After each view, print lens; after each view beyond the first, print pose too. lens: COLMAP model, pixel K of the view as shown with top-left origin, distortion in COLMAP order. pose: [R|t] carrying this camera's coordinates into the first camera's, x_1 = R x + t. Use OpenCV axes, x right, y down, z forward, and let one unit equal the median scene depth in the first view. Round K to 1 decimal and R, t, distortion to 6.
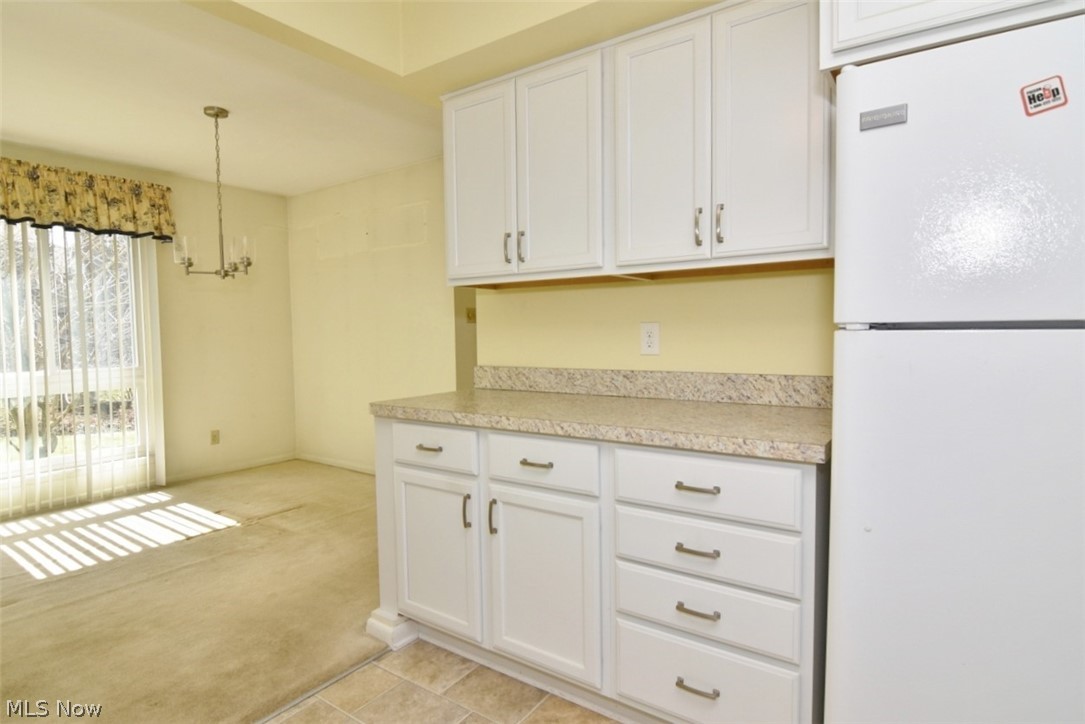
lens RADIAL K [[572.0, 0, 542.5], [0, 572.0, 362.0], [0, 0, 1]] dist [-0.004861, -0.011867]
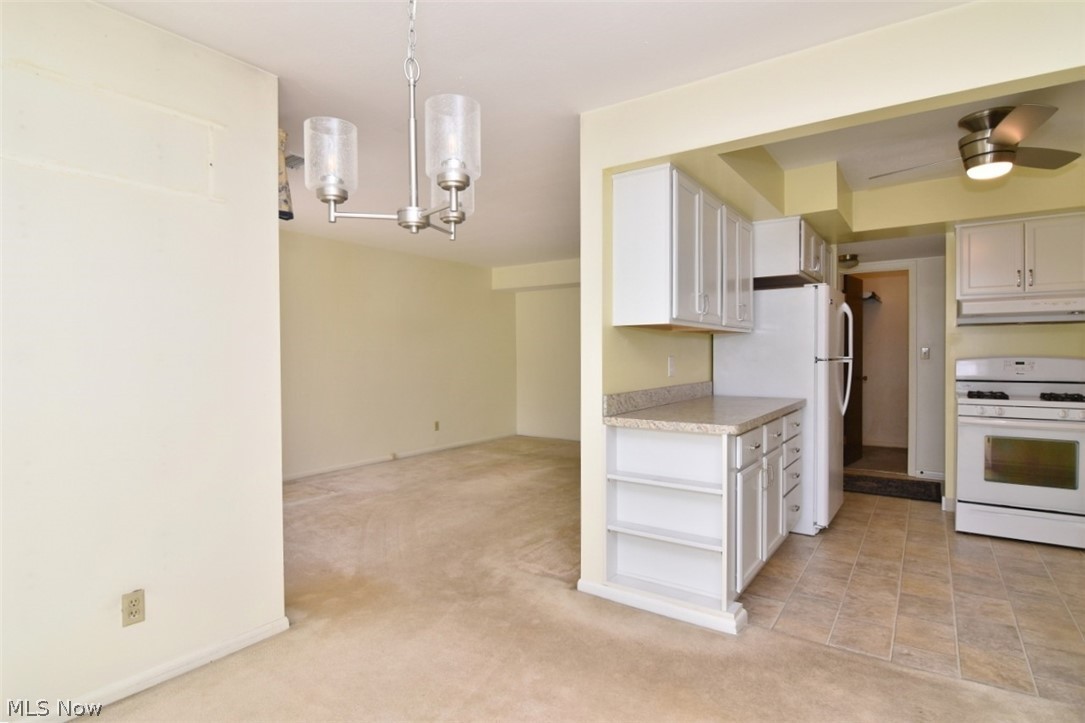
lens RADIAL K [[560.1, 0, 542.5], [0, 560.1, 361.5], [0, 0, 1]] dist [-0.001175, -0.010867]
pose [[-0.000456, 0.001701, 0.999998, -0.853538], [0.059896, 0.998203, -0.001671, -0.045312], [-0.998205, 0.059895, -0.000557, 0.826035]]
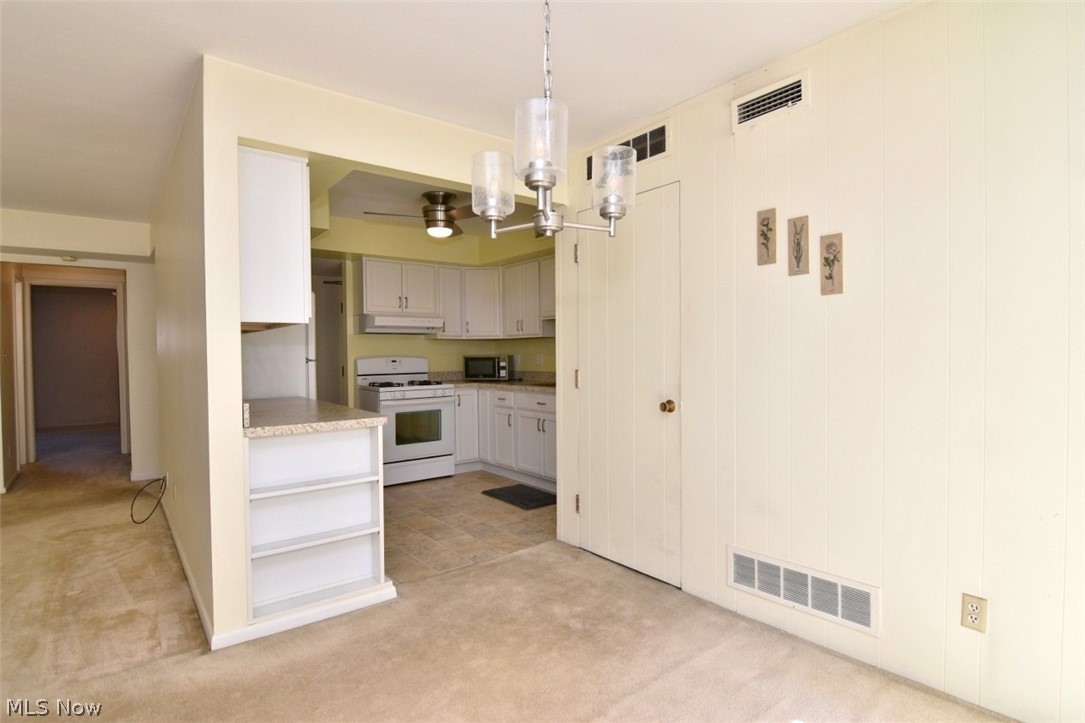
lens RADIAL K [[551.0, 0, 542.5], [0, 551.0, 361.5], [0, 0, 1]] dist [-0.003018, -0.009576]
pose [[-0.958610, 0.020032, 0.284018, -0.601659], [0.040284, 0.997030, 0.065642, -0.071913], [-0.281860, 0.074367, -0.956569, 1.256249]]
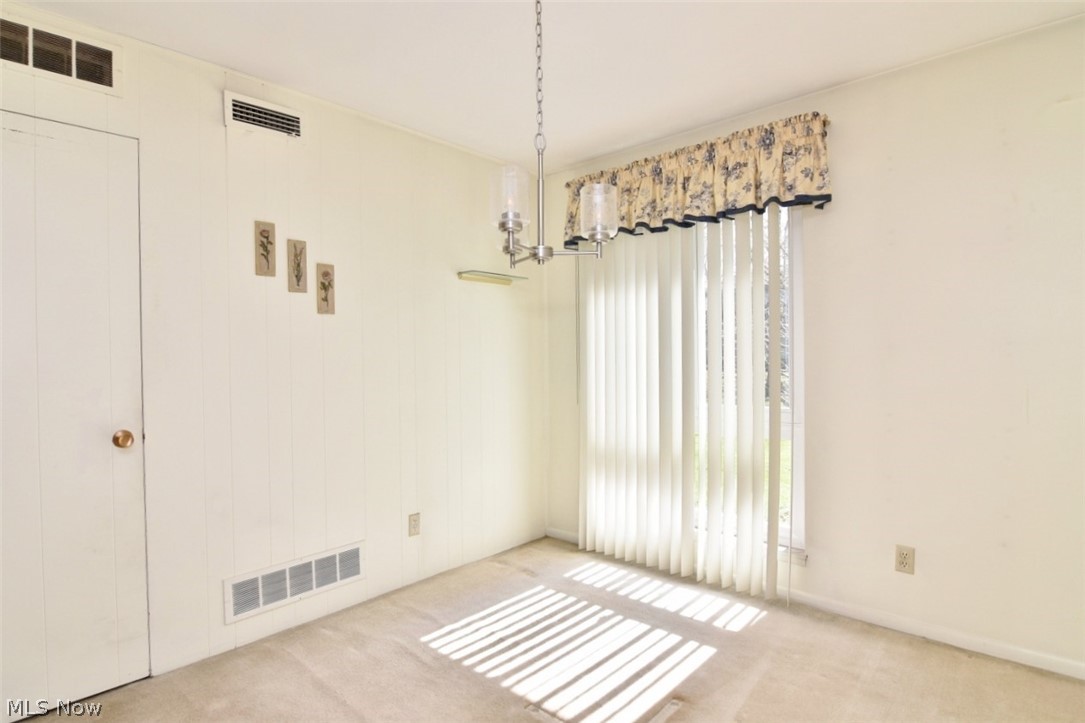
lens RADIAL K [[560.1, 0, 542.5], [0, 560.1, 361.5], [0, 0, 1]] dist [-0.001175, -0.010867]
pose [[-0.133147, 0.024055, -0.990804, -0.044441], [-0.040350, 0.998745, 0.029670, -0.064163], [0.990275, 0.043929, -0.132010, 0.964310]]
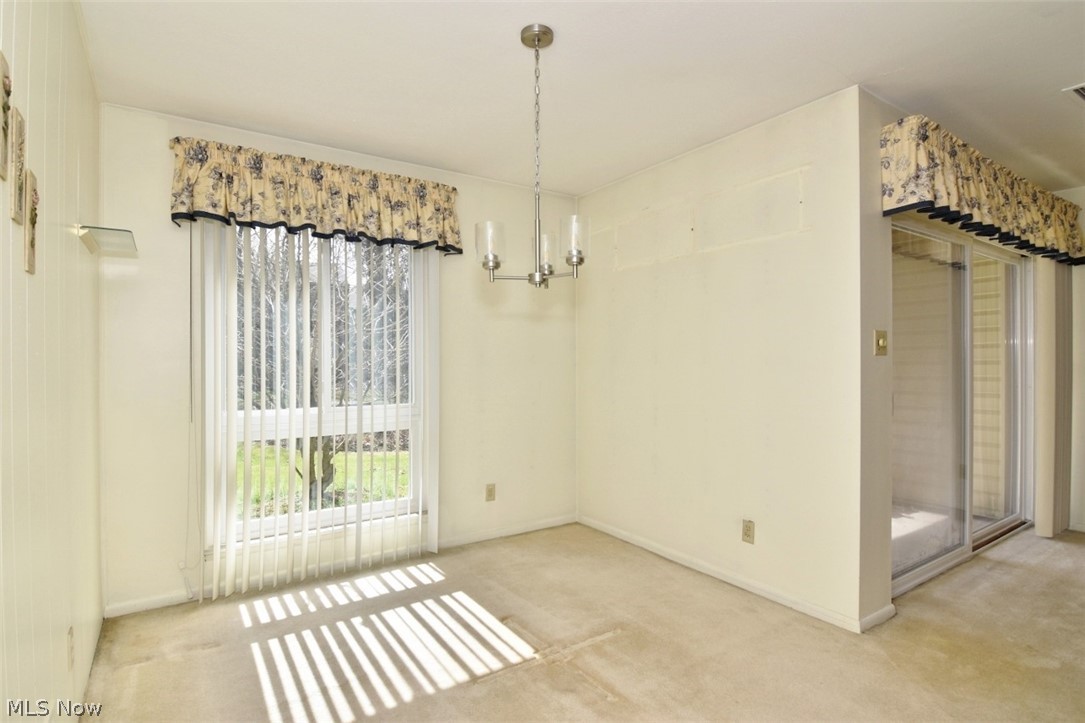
lens RADIAL K [[551.0, 0, 542.5], [0, 551.0, 361.5], [0, 0, 1]] dist [-0.003018, -0.009576]
pose [[0.930987, 0.014959, -0.364746, -0.291236], [-0.031770, 0.998689, -0.040133, -0.032702], [0.363668, 0.048951, 0.930242, 0.378185]]
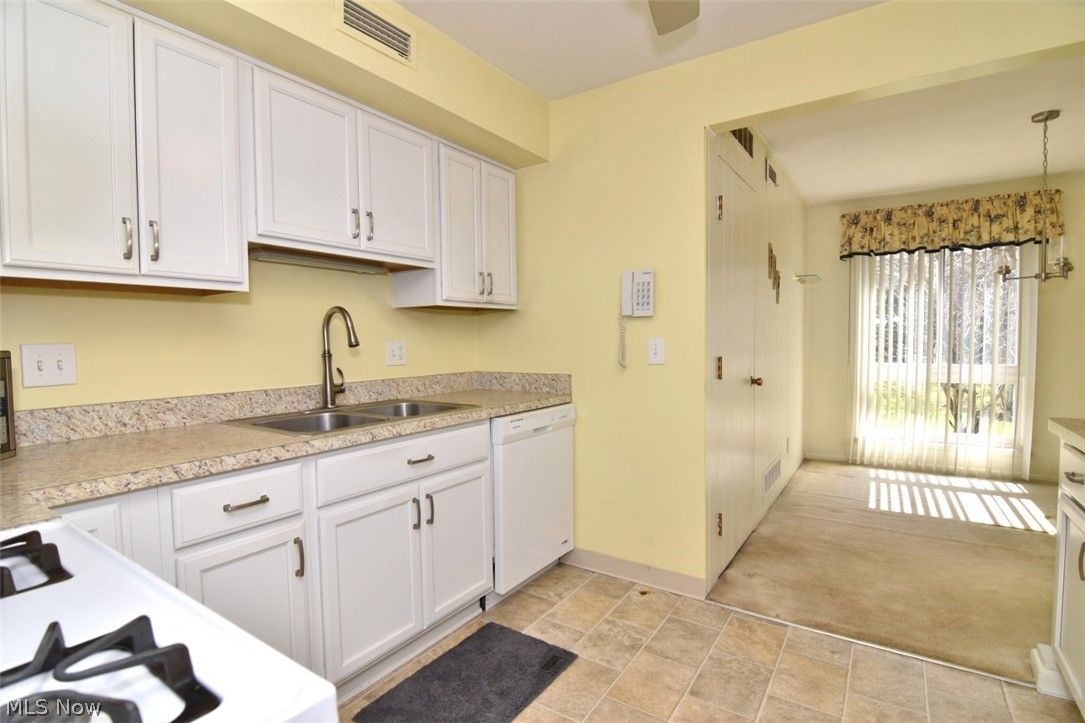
lens RADIAL K [[523.3, 0, 547.0], [0, 523.3, 362.9], [0, 0, 1]] dist [-0.001375, -0.011724]
pose [[0.023186, 0.058521, -0.998017, 0.297468], [-0.044565, 0.997353, 0.057447, -0.016045], [0.998737, 0.043145, 0.025733, 0.104503]]
